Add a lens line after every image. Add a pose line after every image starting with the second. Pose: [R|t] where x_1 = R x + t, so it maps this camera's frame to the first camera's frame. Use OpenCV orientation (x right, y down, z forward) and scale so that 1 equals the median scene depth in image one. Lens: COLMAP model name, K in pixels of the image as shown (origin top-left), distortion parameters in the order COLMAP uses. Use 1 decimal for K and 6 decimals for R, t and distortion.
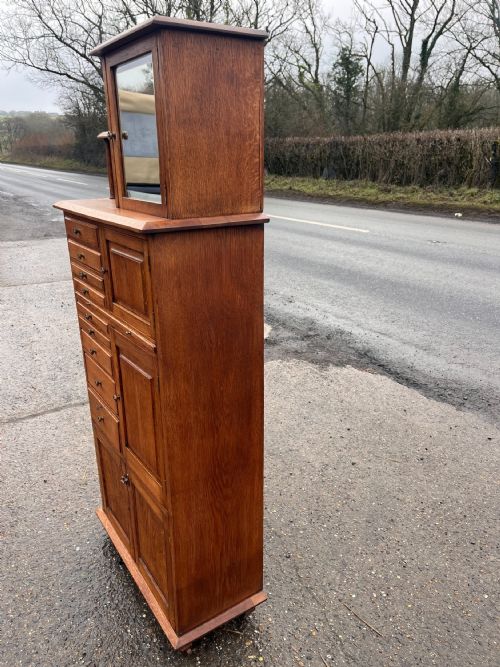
lens RADIAL K [[506.3, 0, 243.7], [0, 506.3, 335.3], [0, 0, 1]] dist [0.067778, -0.102733]
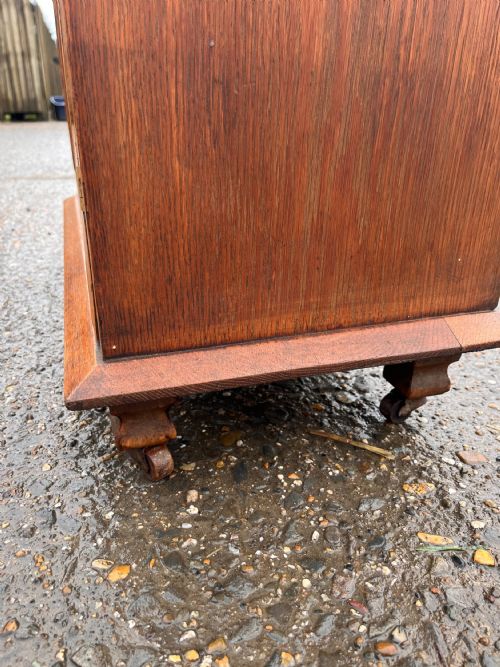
lens RADIAL K [[506.3, 0, 248.2], [0, 506.3, 332.7], [0, 0, 1]] dist [0.067778, -0.102733]
pose [[0.965381, 0.117331, -0.232964, -0.019639], [-0.103384, 0.992087, 0.071246, 0.532347], [0.239480, -0.044695, 0.969872, 0.774632]]
